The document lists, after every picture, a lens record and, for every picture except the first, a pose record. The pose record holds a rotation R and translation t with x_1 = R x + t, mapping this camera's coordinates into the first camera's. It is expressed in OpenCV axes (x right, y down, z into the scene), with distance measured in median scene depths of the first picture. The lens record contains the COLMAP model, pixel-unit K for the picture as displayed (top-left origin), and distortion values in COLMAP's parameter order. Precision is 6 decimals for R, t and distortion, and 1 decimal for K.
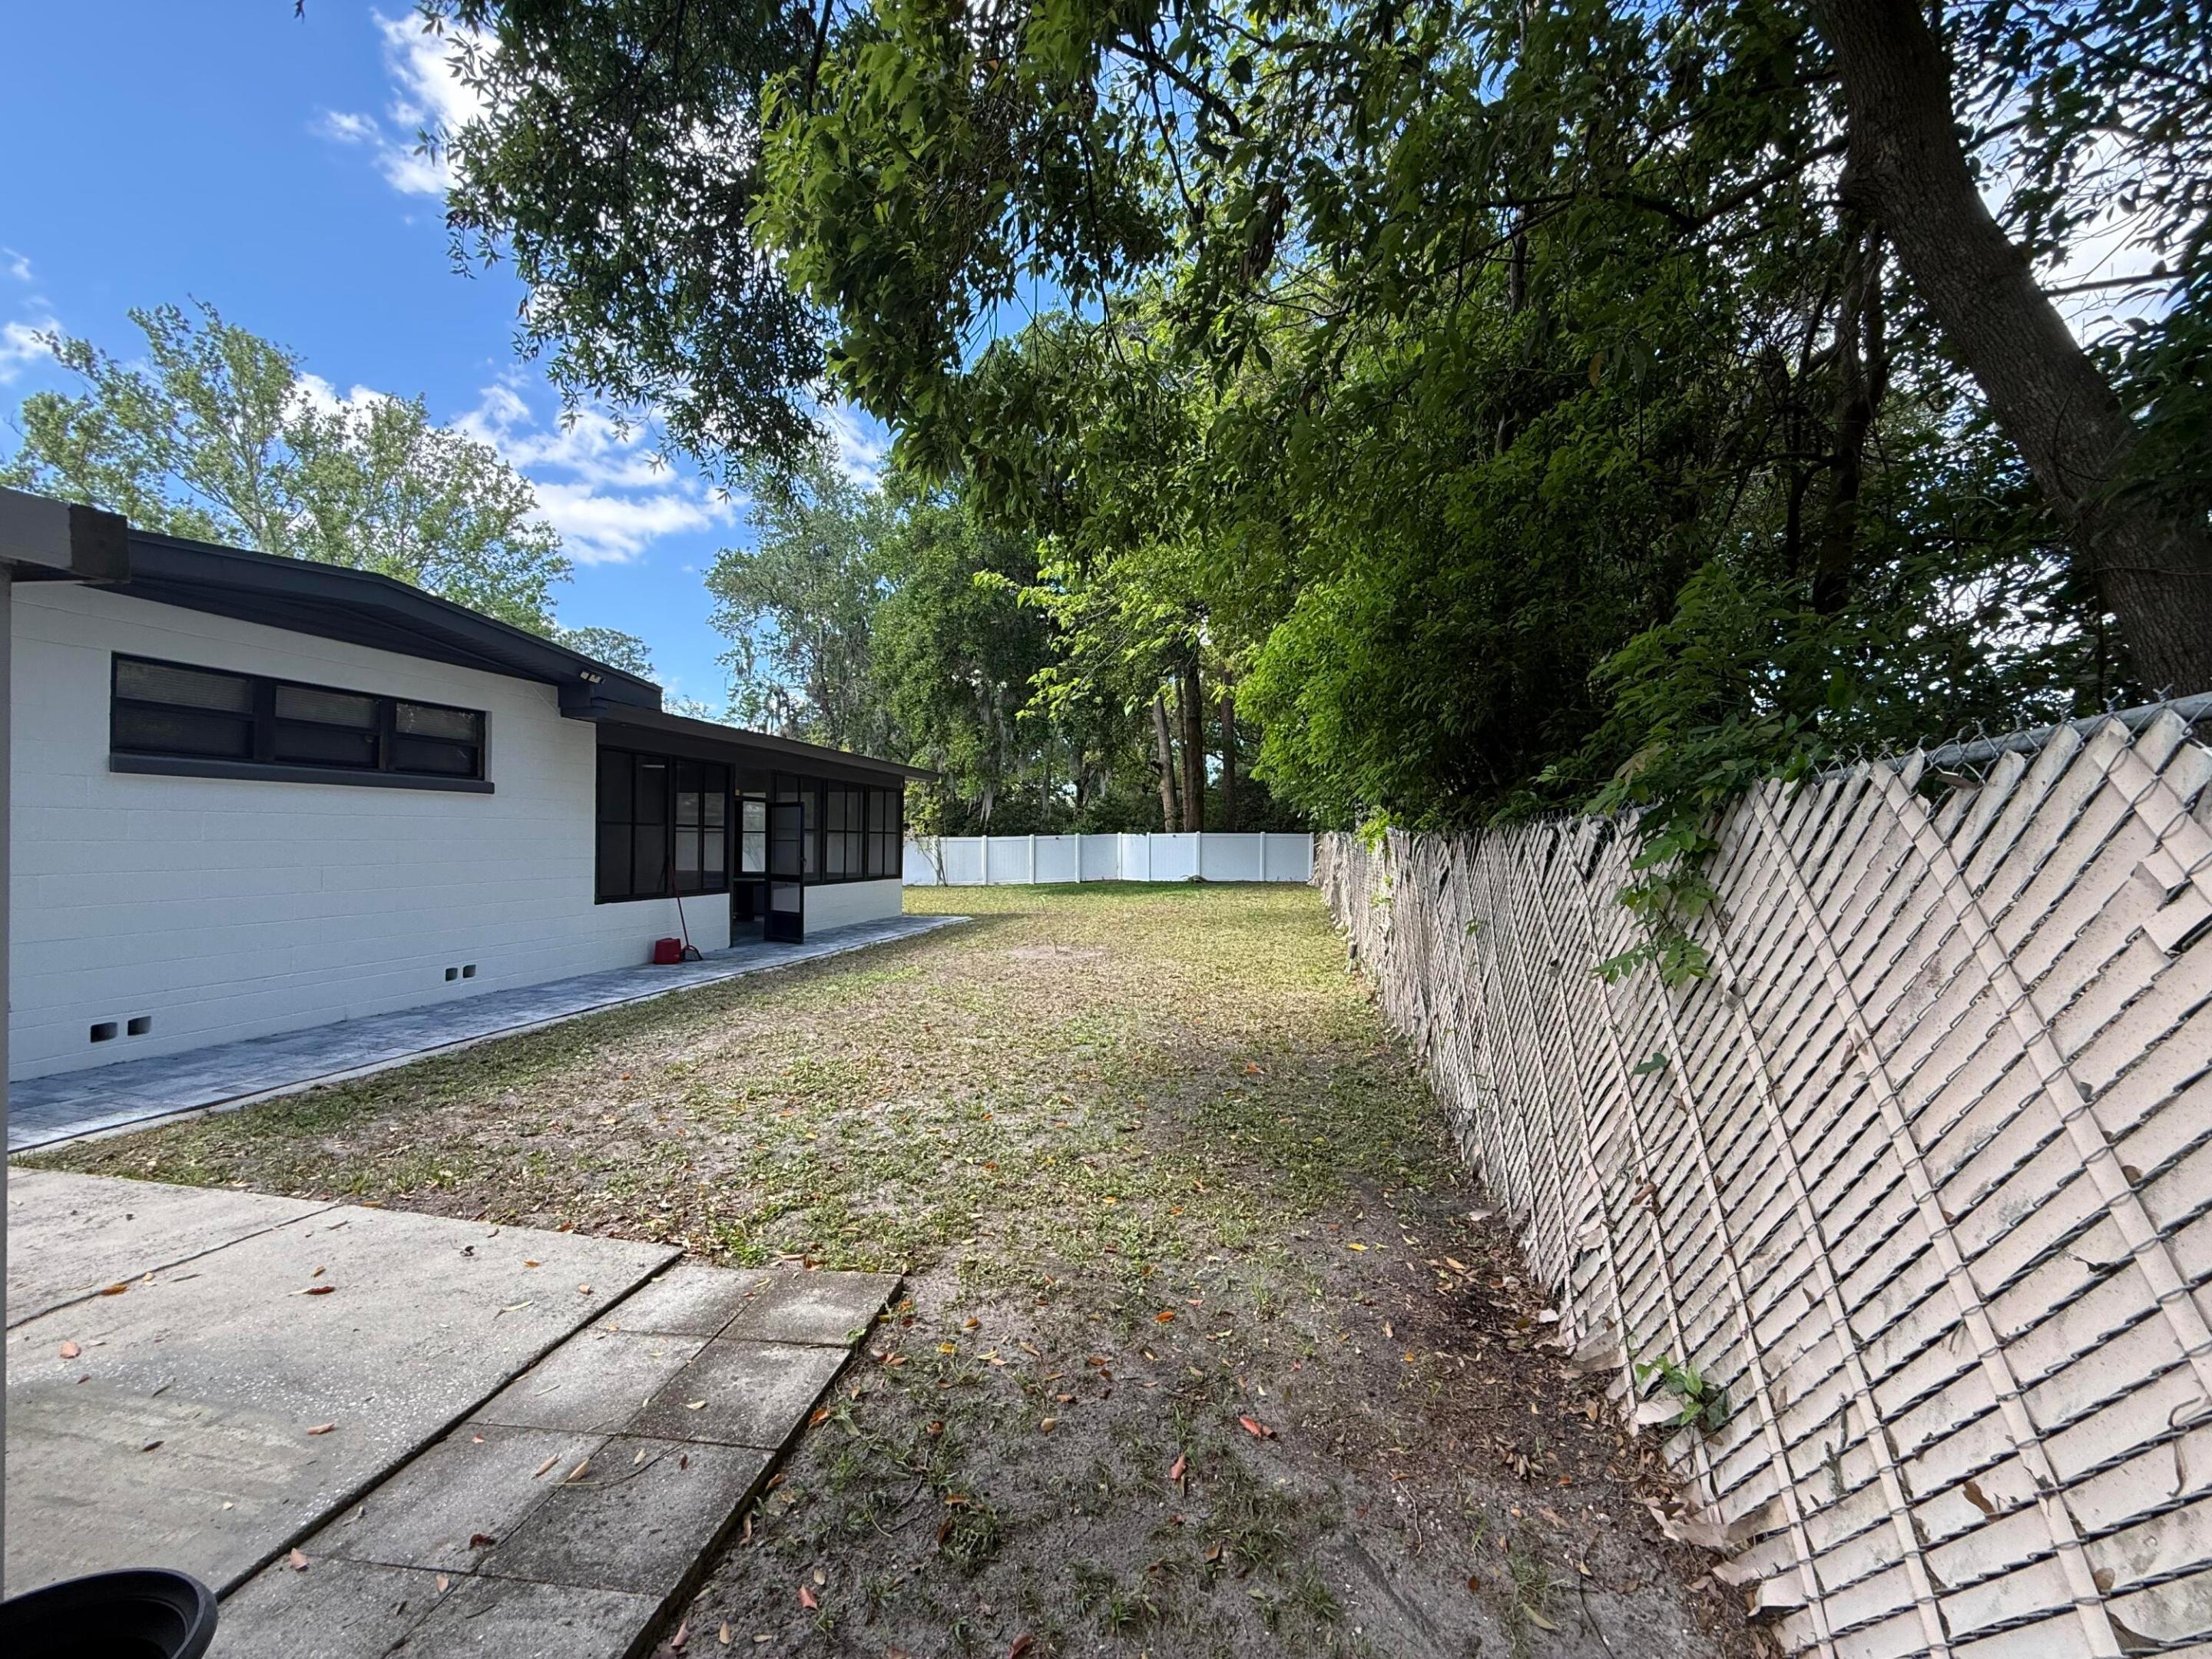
lens RADIAL K [[892.1, 0, 1098.4], [0, 892.1, 831.5], [0, 0, 1]] dist [0.000493, 0.000502]
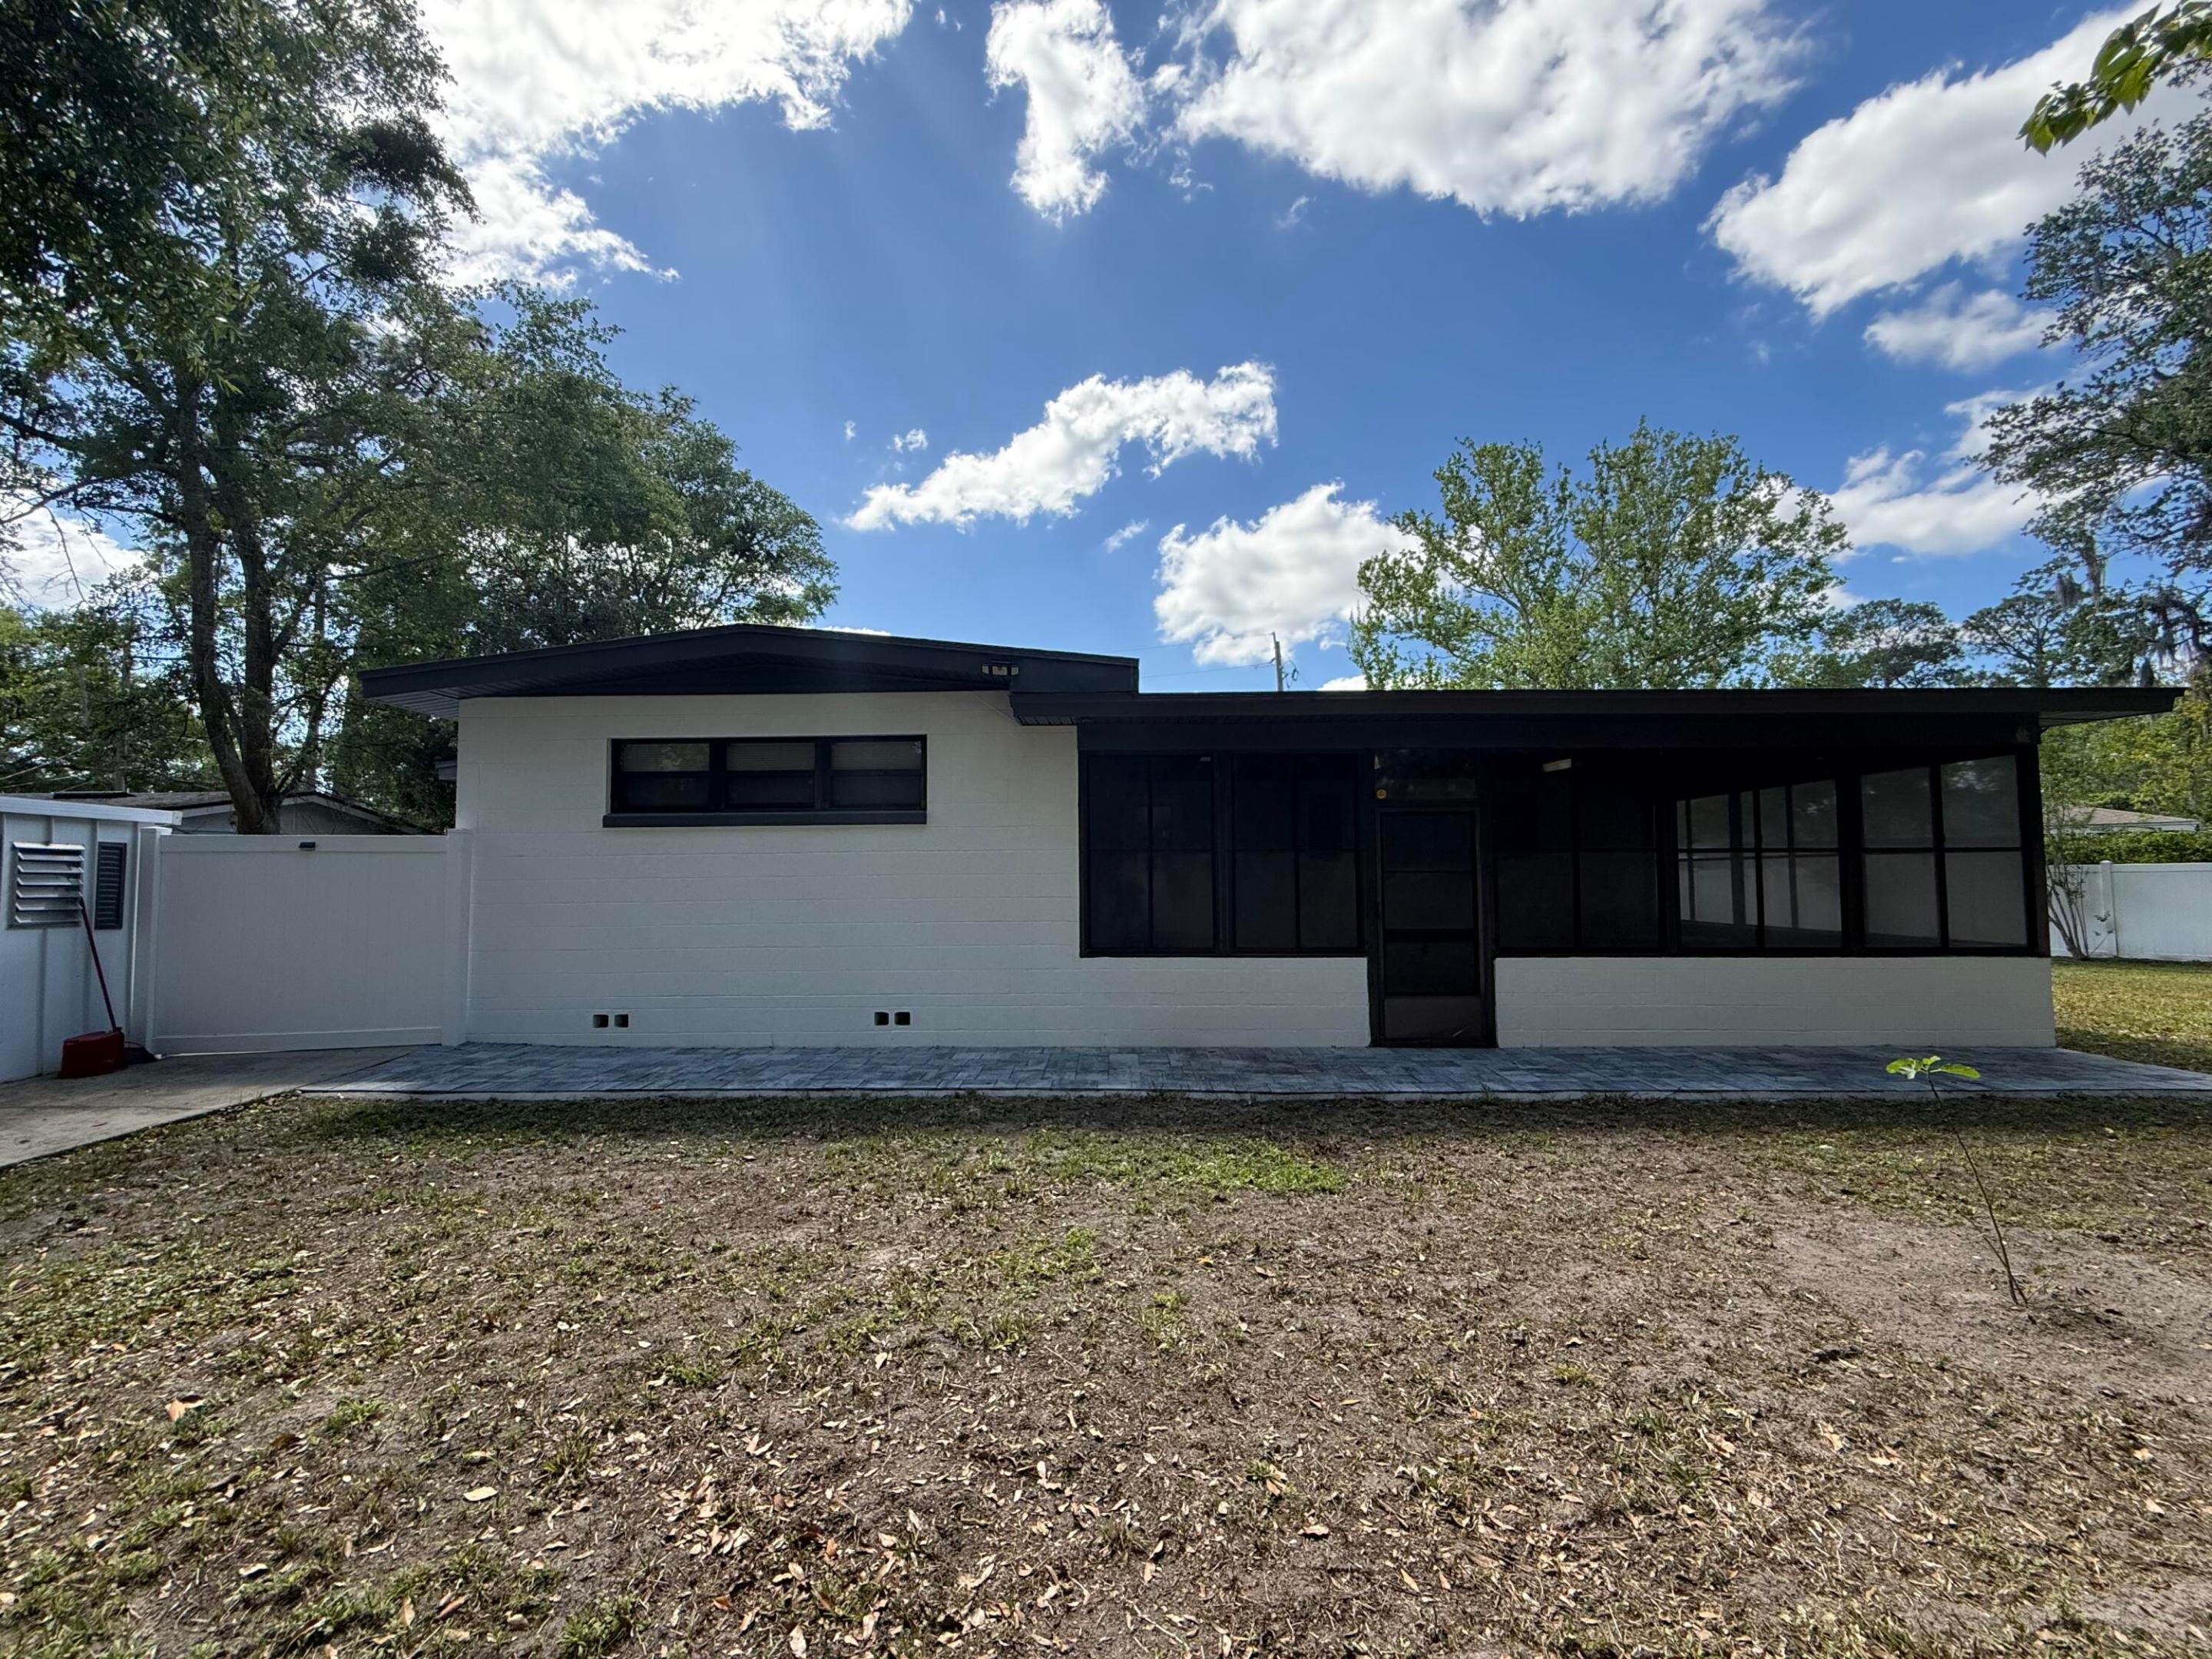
lens RADIAL K [[892.1, 0, 1098.4], [0, 892.1, 831.5], [0, 0, 1]] dist [0.000493, 0.000502]
pose [[0.181580, -0.062558, -0.981384, 0.110029], [0.019111, 0.998011, -0.060082, 0.010636], [0.983190, -0.007845, 0.182414, 0.456722]]
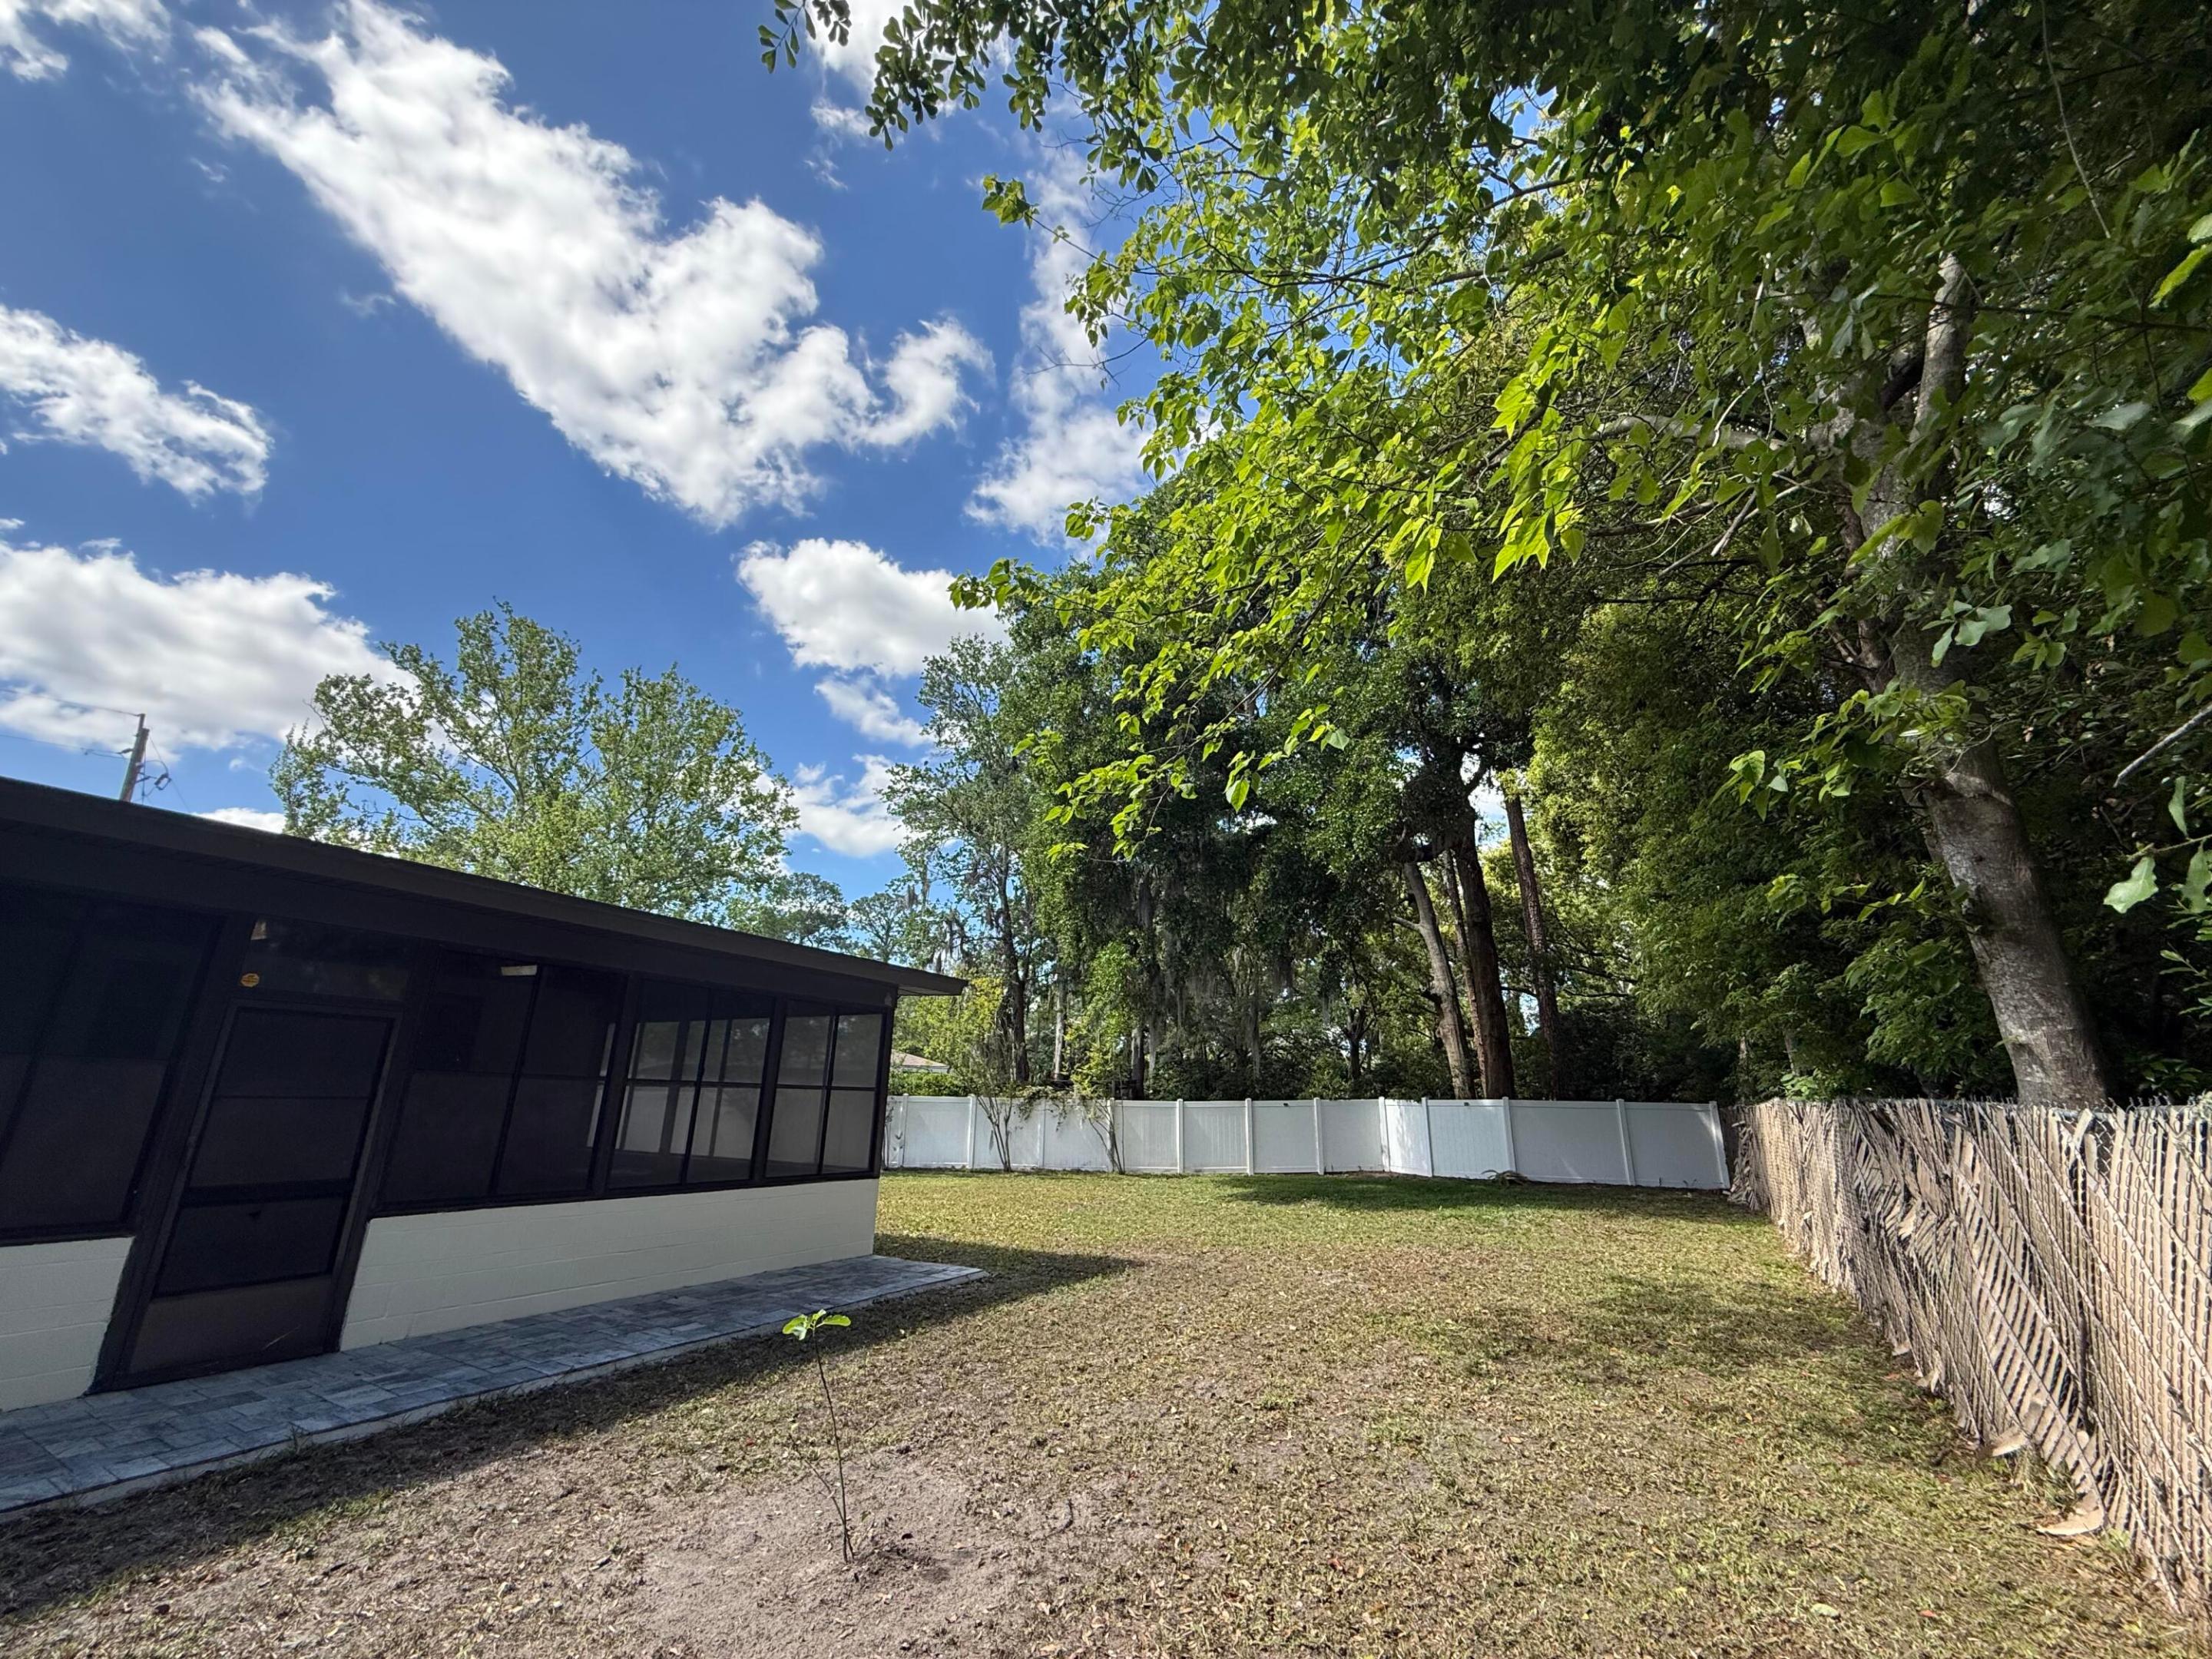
lens RADIAL K [[885.3, 0, 1102.3], [0, 885.3, 832.0], [0, 0, 1]] dist [-0.000656, -0.000421]
pose [[0.948486, -0.078597, -0.306914, 0.082744], [-0.012554, 0.958654, -0.284297, 0.003126], [0.316569, 0.273505, 0.908284, 0.475171]]
